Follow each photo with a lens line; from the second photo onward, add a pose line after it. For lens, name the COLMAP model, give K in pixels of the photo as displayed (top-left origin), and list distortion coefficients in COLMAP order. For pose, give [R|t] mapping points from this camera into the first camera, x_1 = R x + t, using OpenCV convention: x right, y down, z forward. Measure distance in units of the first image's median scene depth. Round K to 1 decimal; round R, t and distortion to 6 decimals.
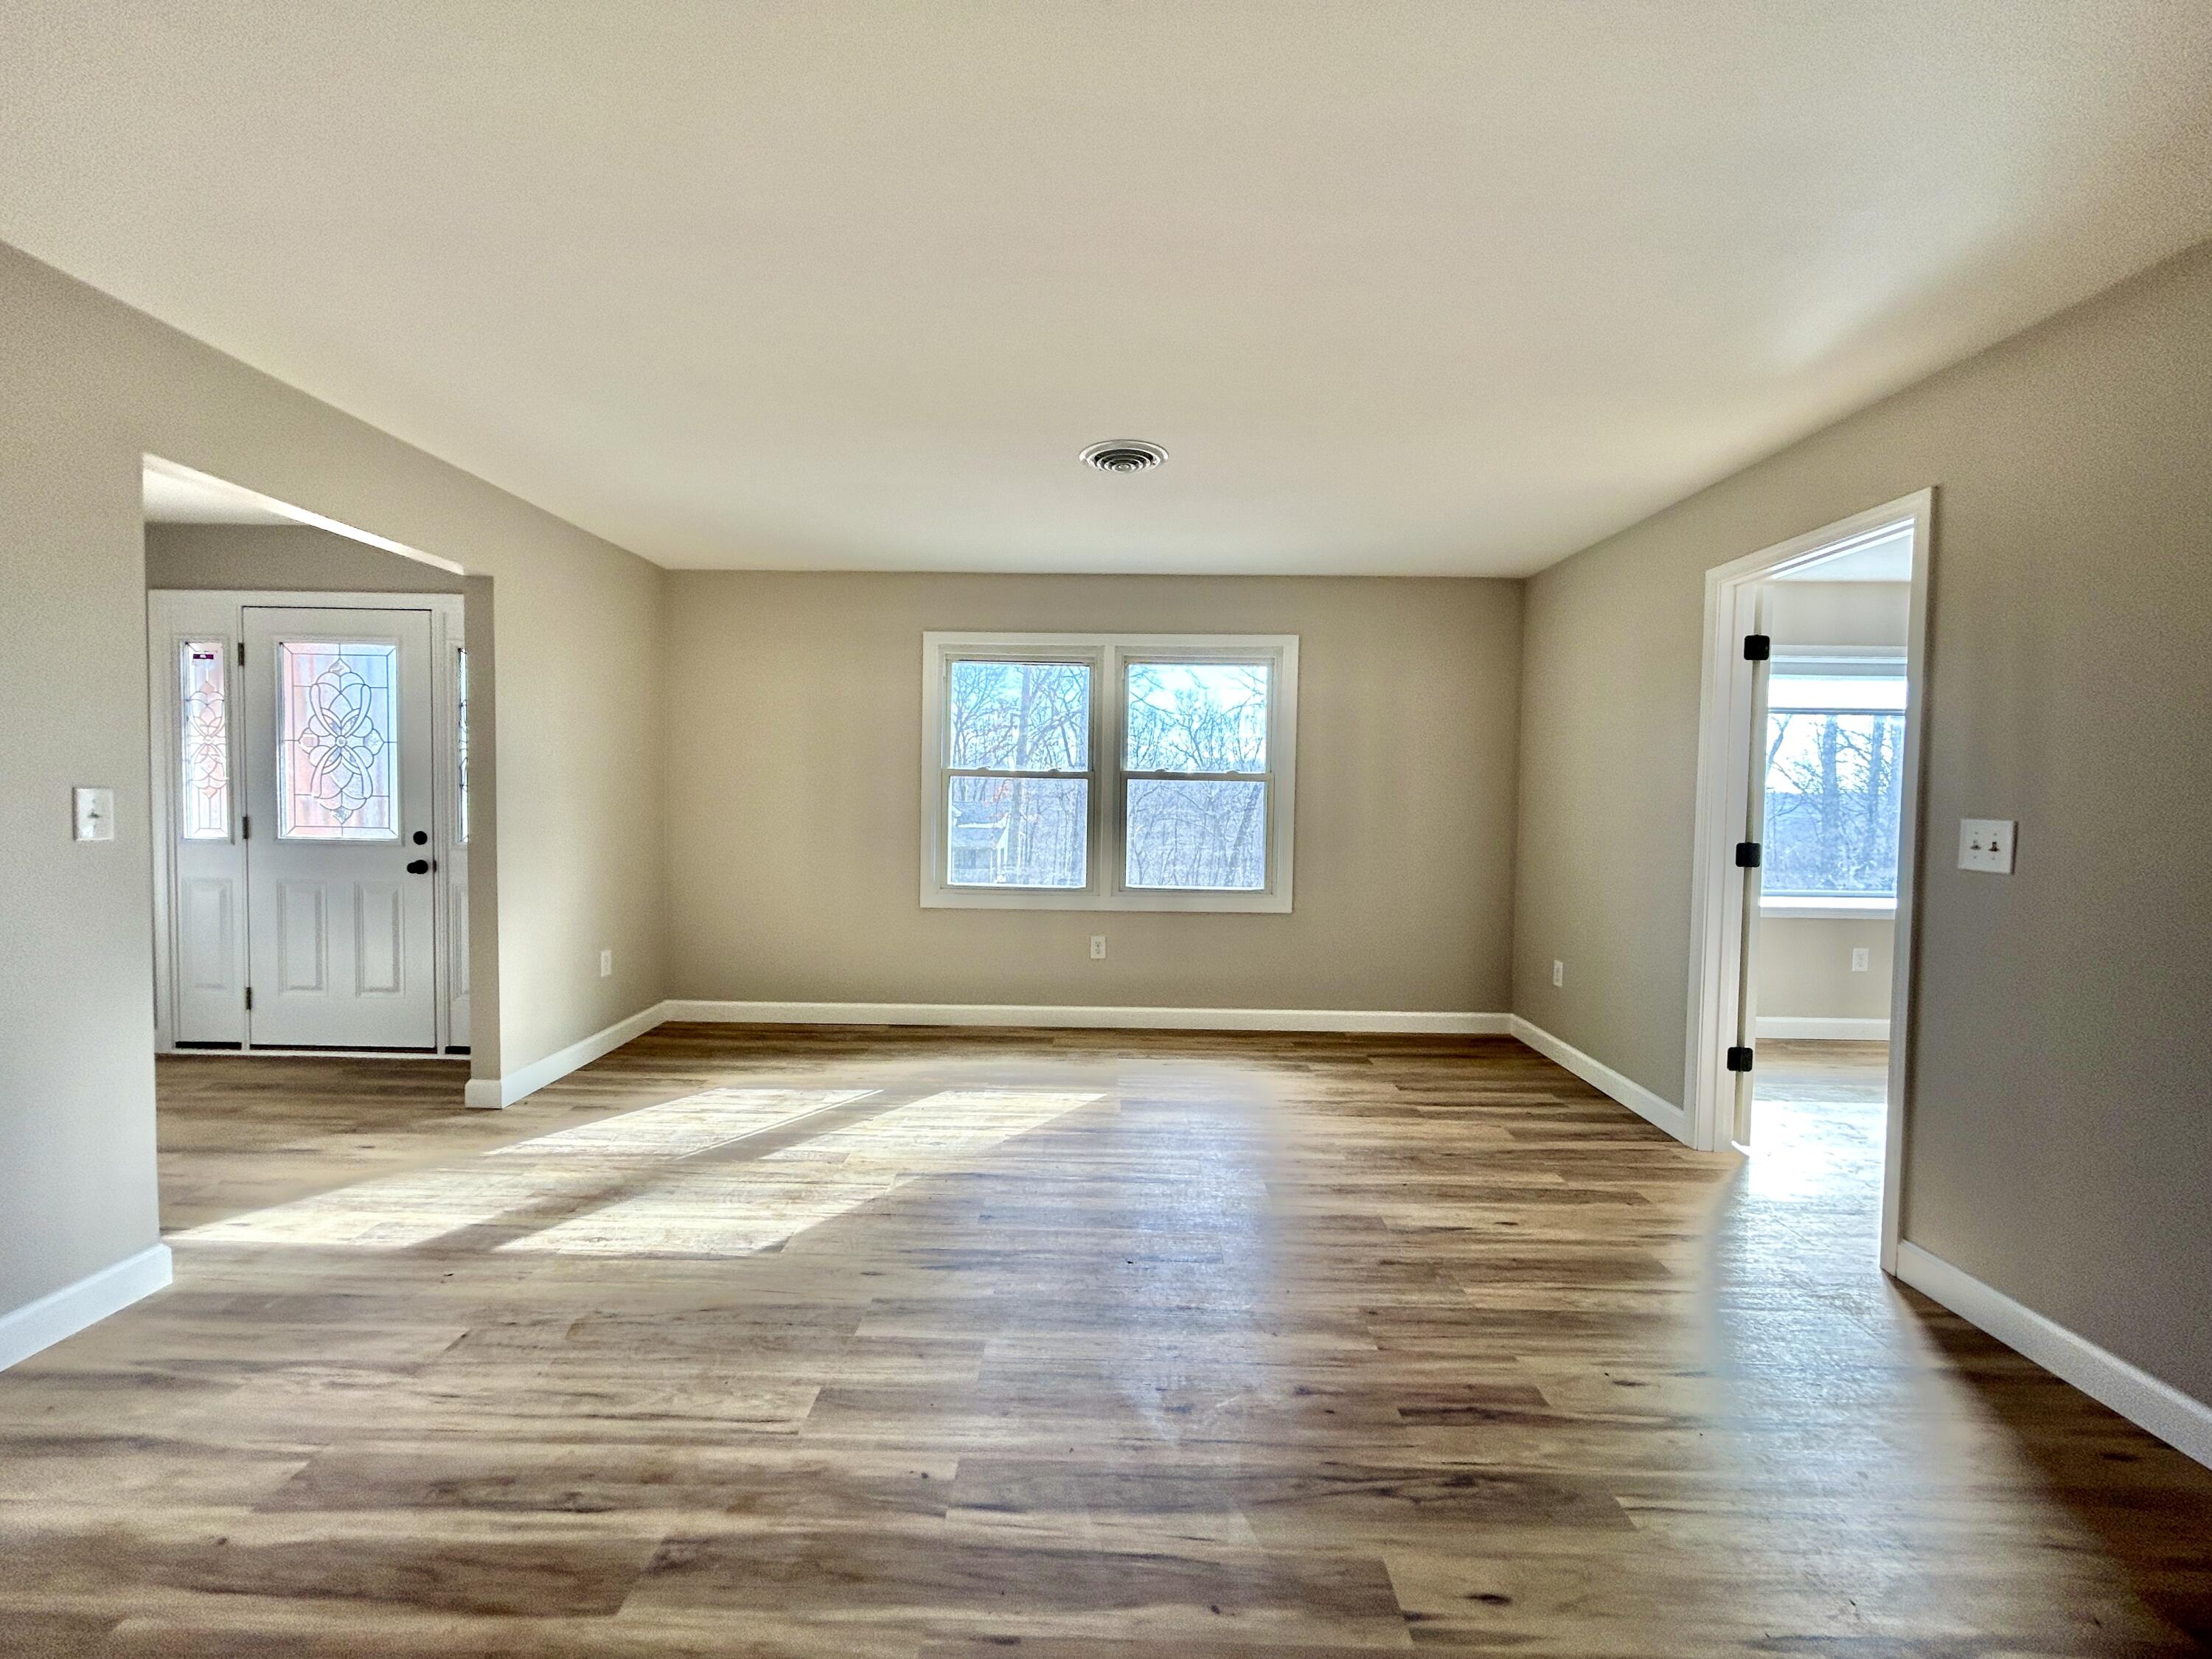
lens RADIAL K [[889.5, 0, 1098.7], [0, 889.5, 825.9], [0, 0, 1]] dist [-0.002297, 0.002601]
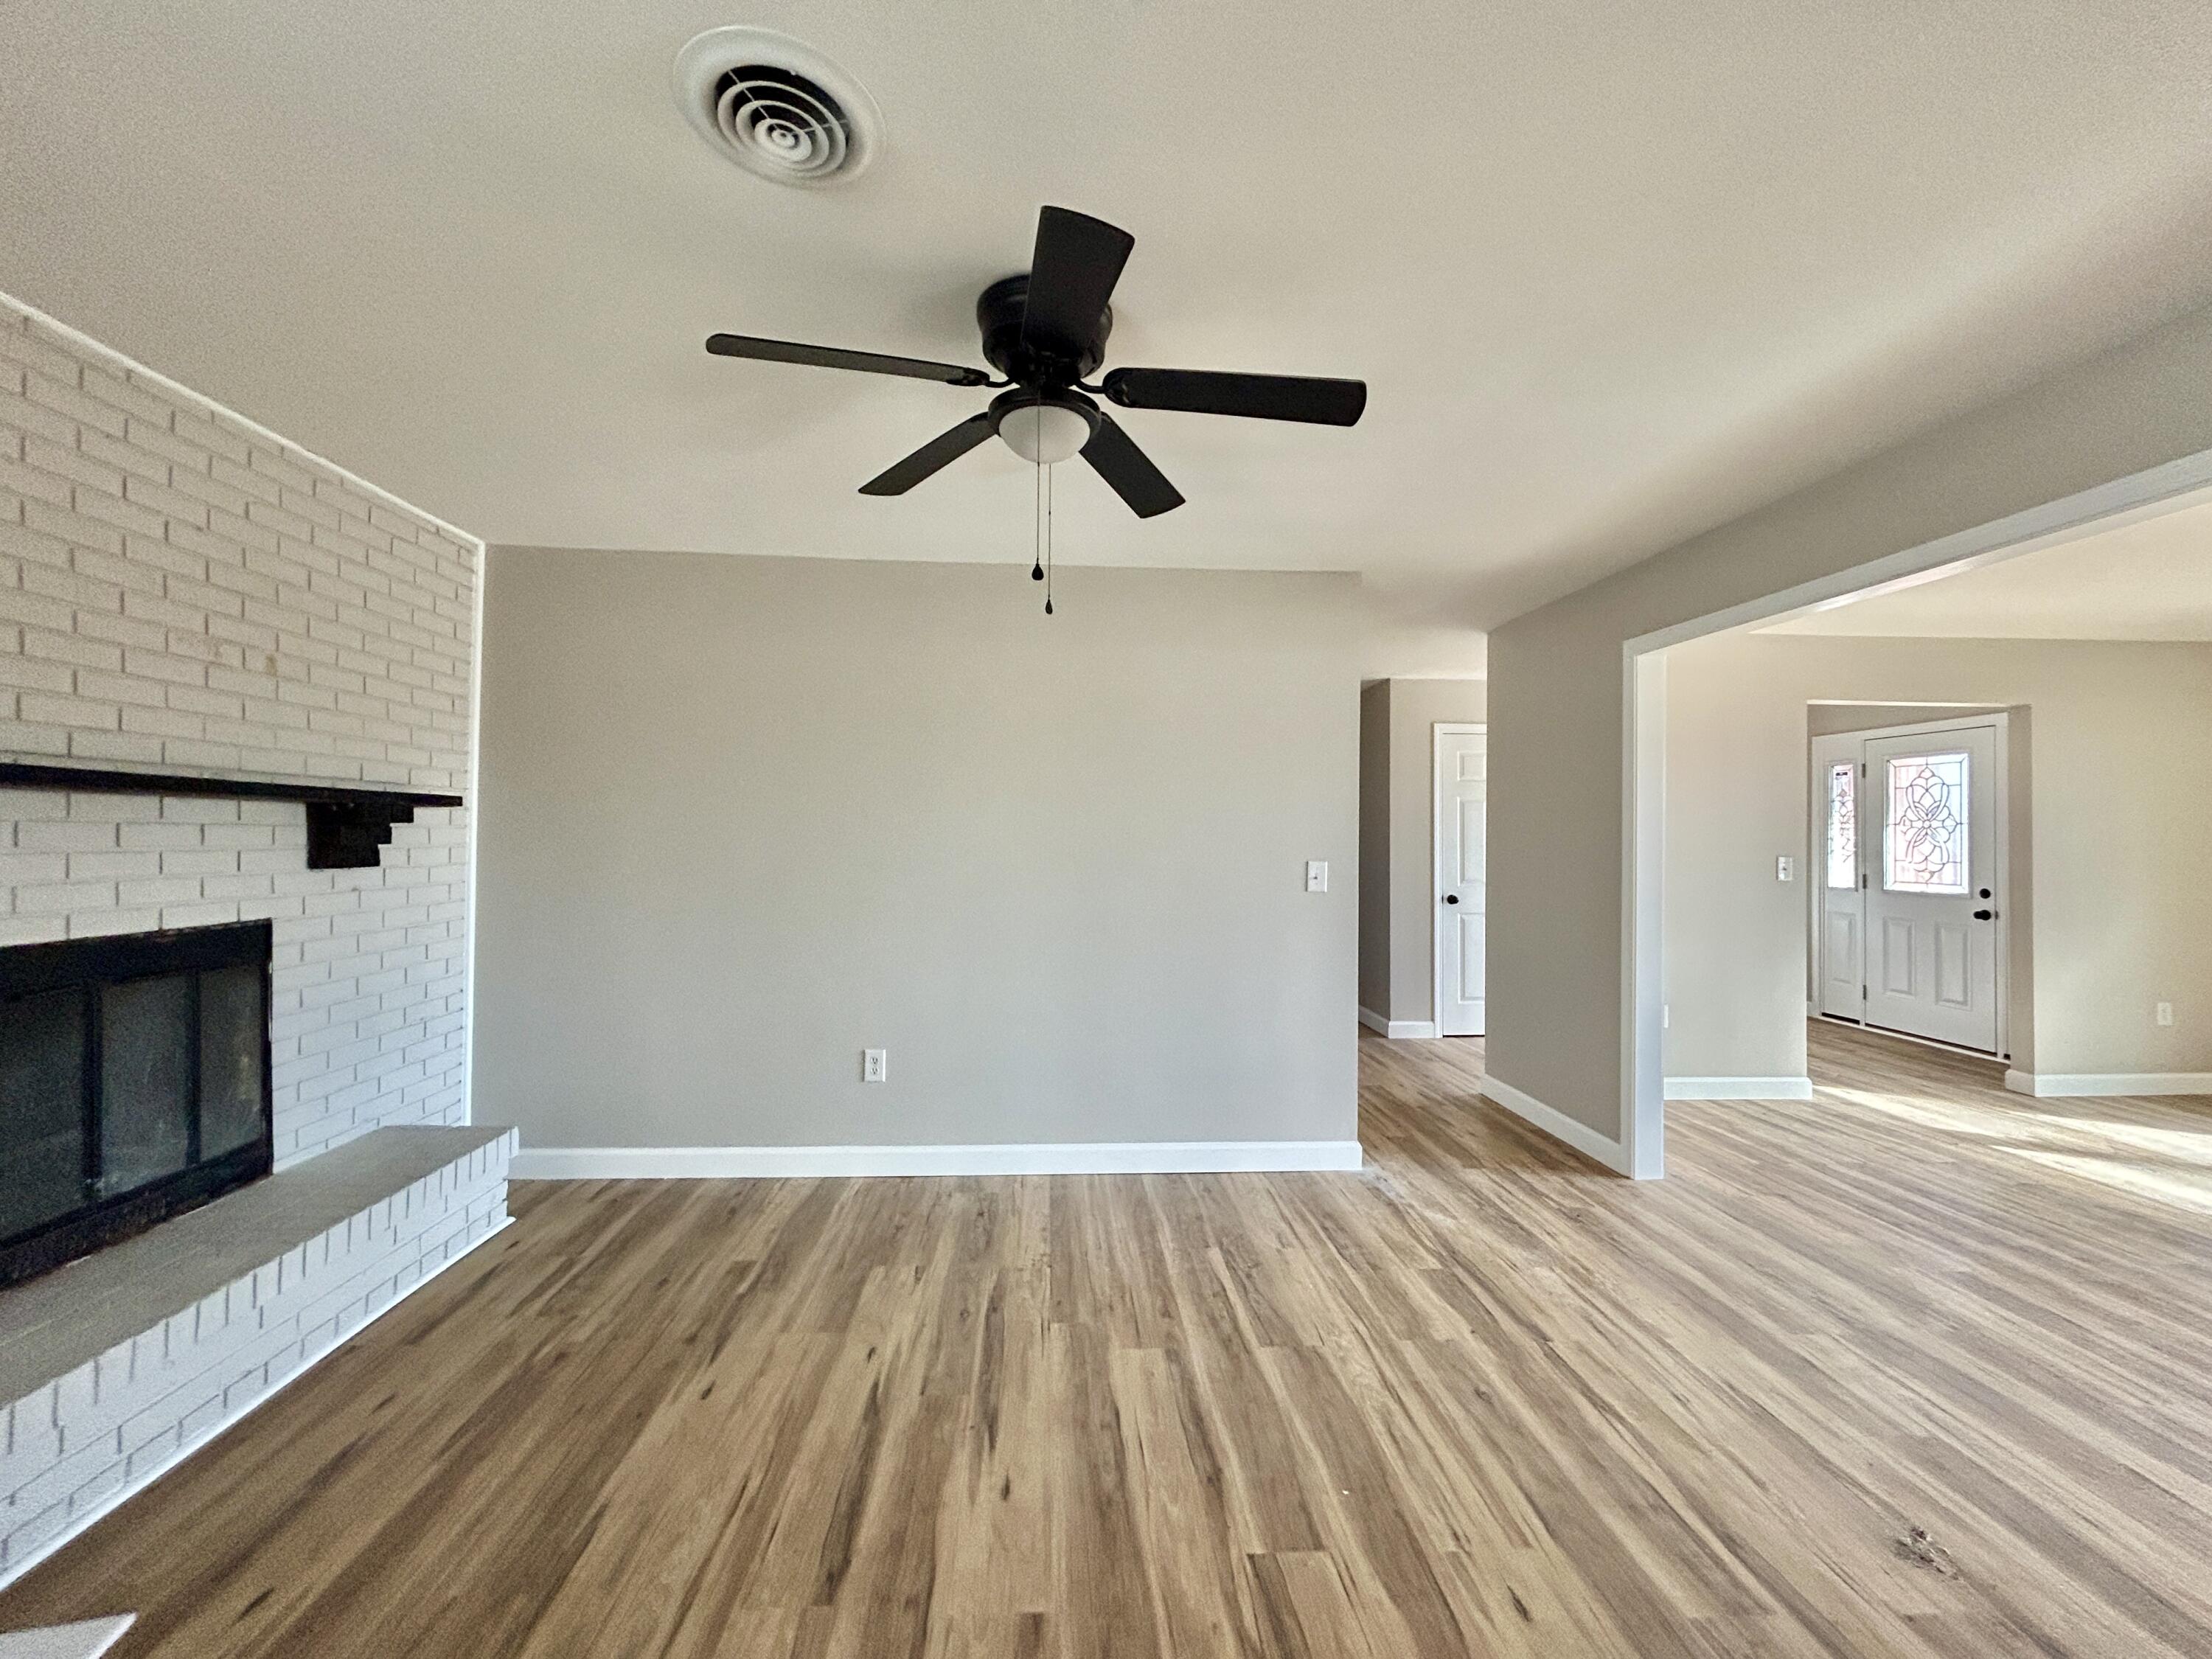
lens RADIAL K [[889.5, 0, 1098.7], [0, 889.5, 825.9], [0, 0, 1]] dist [-0.002297, 0.002601]
pose [[0.071270, -0.030534, -0.996990, 0.509772], [-0.043780, 0.998472, -0.033709, 0.016069], [0.996496, 0.046051, 0.069824, -0.456638]]
